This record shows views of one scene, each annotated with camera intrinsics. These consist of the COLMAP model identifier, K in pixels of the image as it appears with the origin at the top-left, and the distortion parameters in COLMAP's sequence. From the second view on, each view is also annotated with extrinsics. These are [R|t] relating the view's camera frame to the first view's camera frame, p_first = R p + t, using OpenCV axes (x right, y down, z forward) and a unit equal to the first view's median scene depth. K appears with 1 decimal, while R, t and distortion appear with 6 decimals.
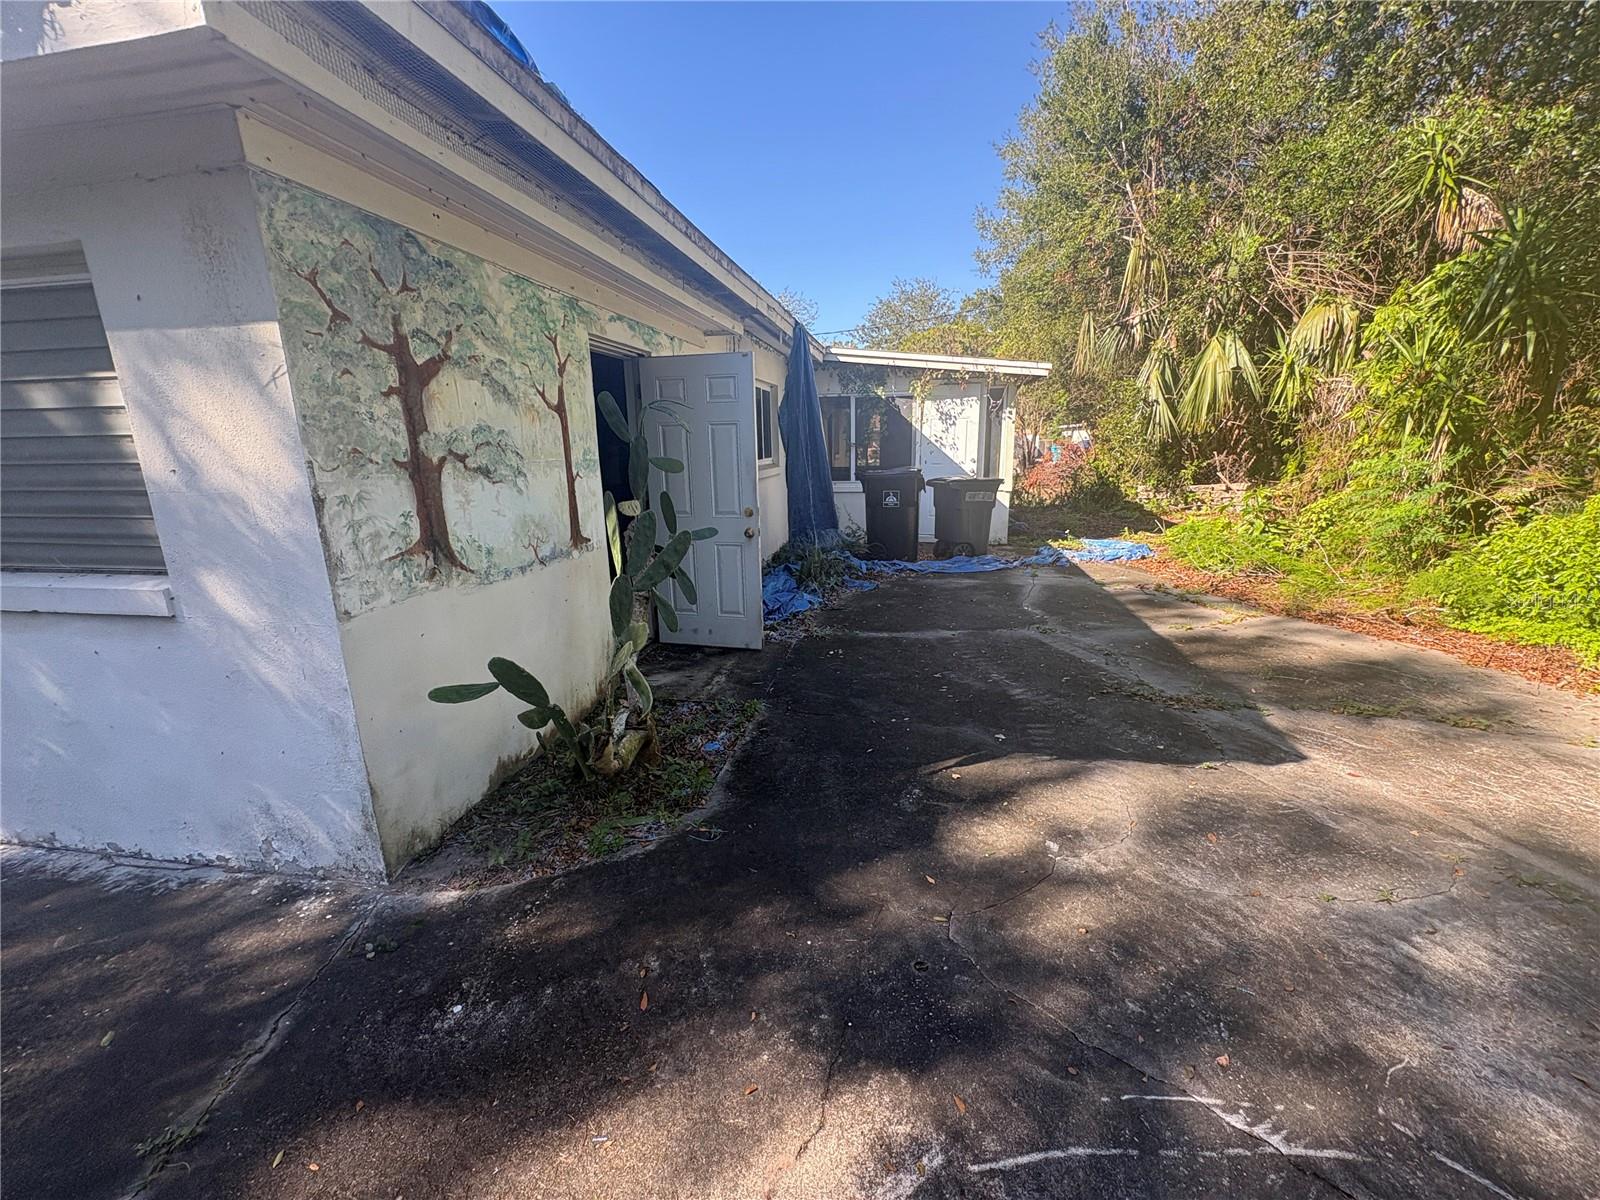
lens RADIAL K [[638.8, 0, 798.7], [0, 638.8, 601.8], [0, 0, 1]] dist [0.001248, -0.000153]
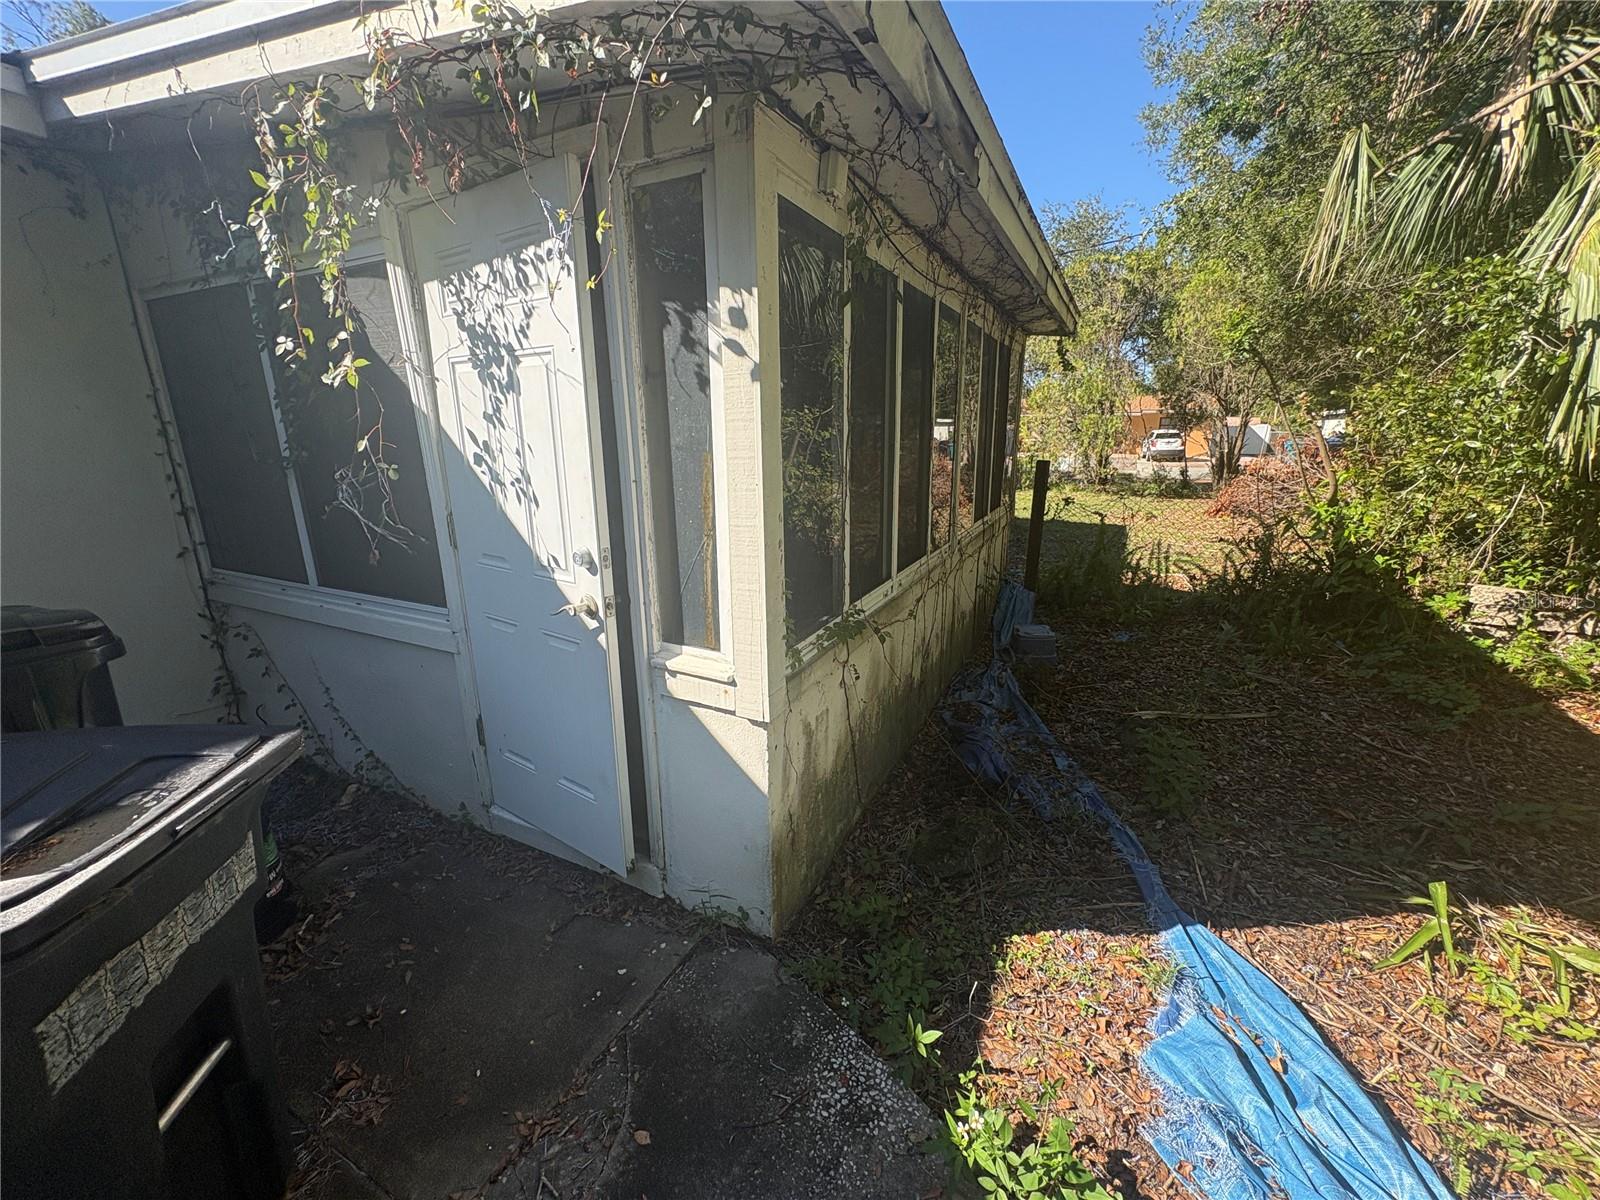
lens RADIAL K [[638.8, 0, 798.7], [0, 638.8, 601.8], [0, 0, 1]] dist [0.001248, -0.000153]
pose [[0.959704, 0.084713, -0.267939, 0.394619], [-0.079538, 0.996376, 0.030133, -0.219160], [0.269521, -0.007607, 0.962965, 0.816987]]
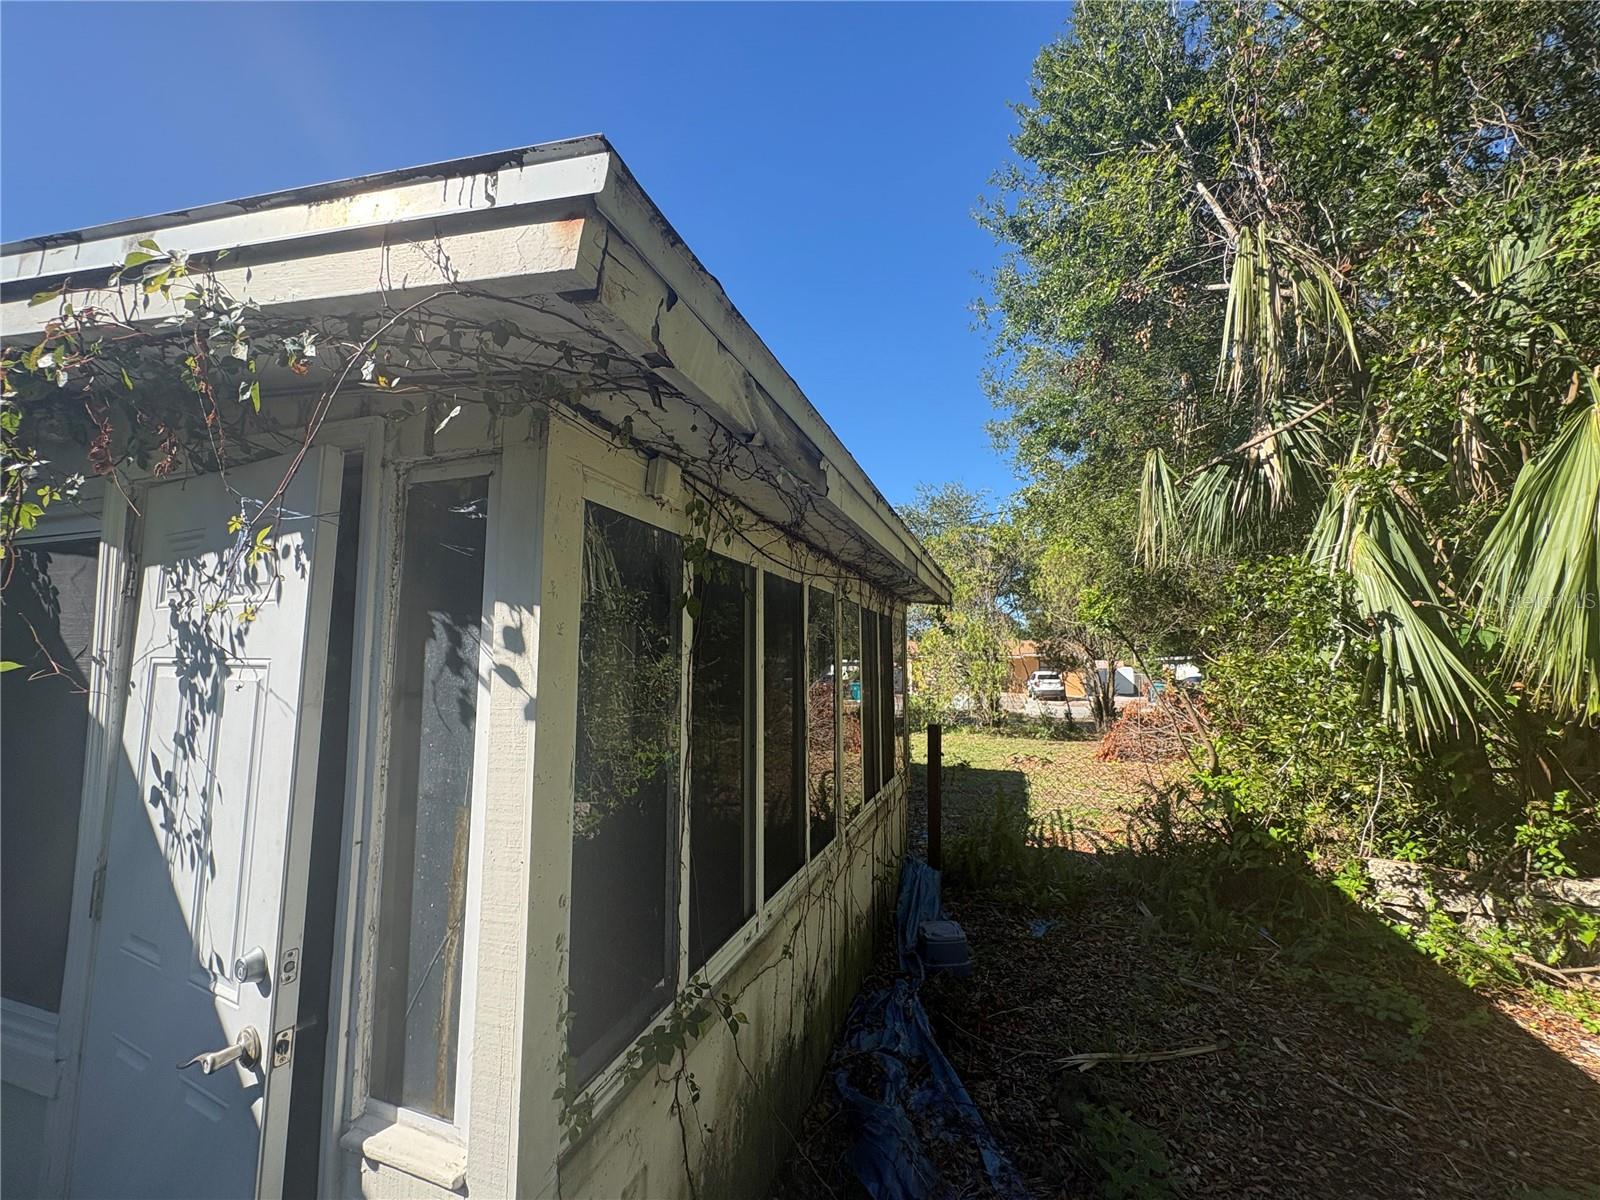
lens RADIAL K [[638.8, 0, 798.7], [0, 638.8, 601.8], [0, 0, 1]] dist [0.001248, -0.000153]
pose [[0.989306, 0.010051, -0.145506, 0.404273], [-0.058276, 0.941770, -0.331170, -0.256237], [0.133705, 0.336108, 0.932284, 0.860757]]
